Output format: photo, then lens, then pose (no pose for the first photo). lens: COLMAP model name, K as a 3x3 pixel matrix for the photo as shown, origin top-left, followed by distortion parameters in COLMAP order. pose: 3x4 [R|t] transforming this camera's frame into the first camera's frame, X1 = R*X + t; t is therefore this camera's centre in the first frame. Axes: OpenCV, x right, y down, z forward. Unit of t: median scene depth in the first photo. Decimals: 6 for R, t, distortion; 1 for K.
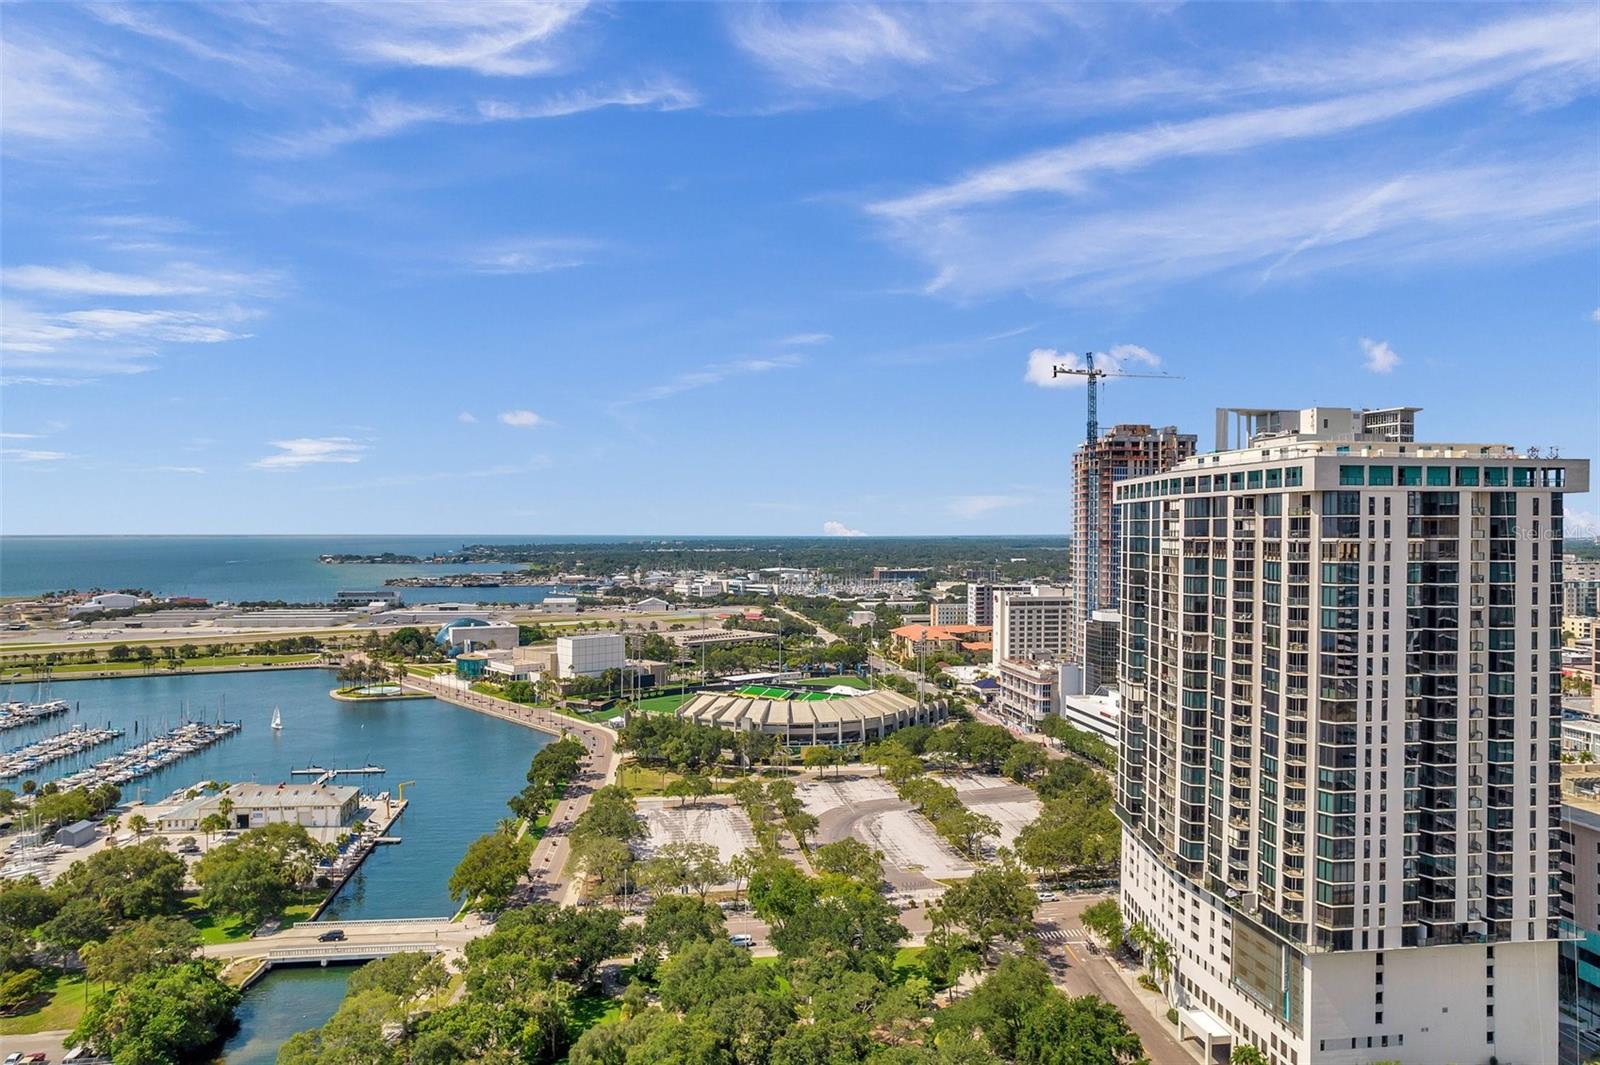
lens RADIAL K [[1067.9, 0, 787.9], [0, 1067.9, 525.3], [0, 0, 1]] dist [-0.065414, 0.057542]
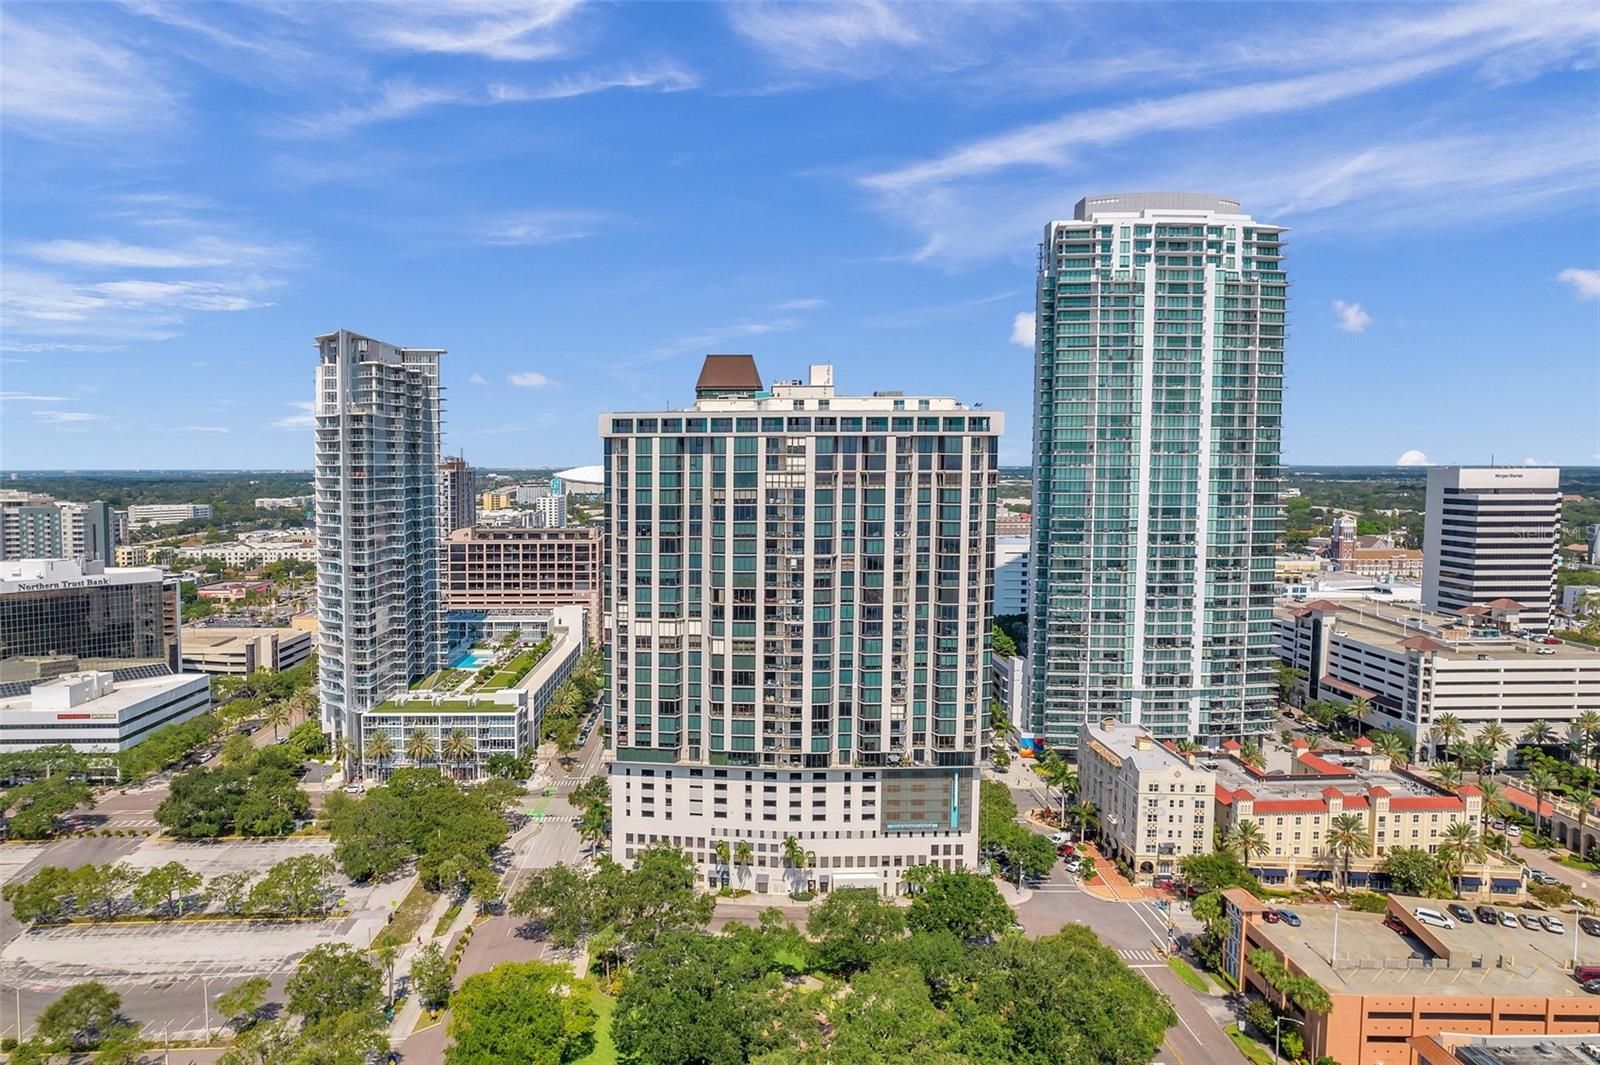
lens RADIAL K [[1045.2, 0, 694.7], [0, 1045.2, 517.7], [0, 0, 1]] dist [-0.046137, 0.001788]
pose [[0.131006, -0.055462, 0.989829, -0.453654], [0.000155, 0.998435, 0.055924, -0.000999], [-0.991382, -0.007173, 0.130809, 0.604017]]
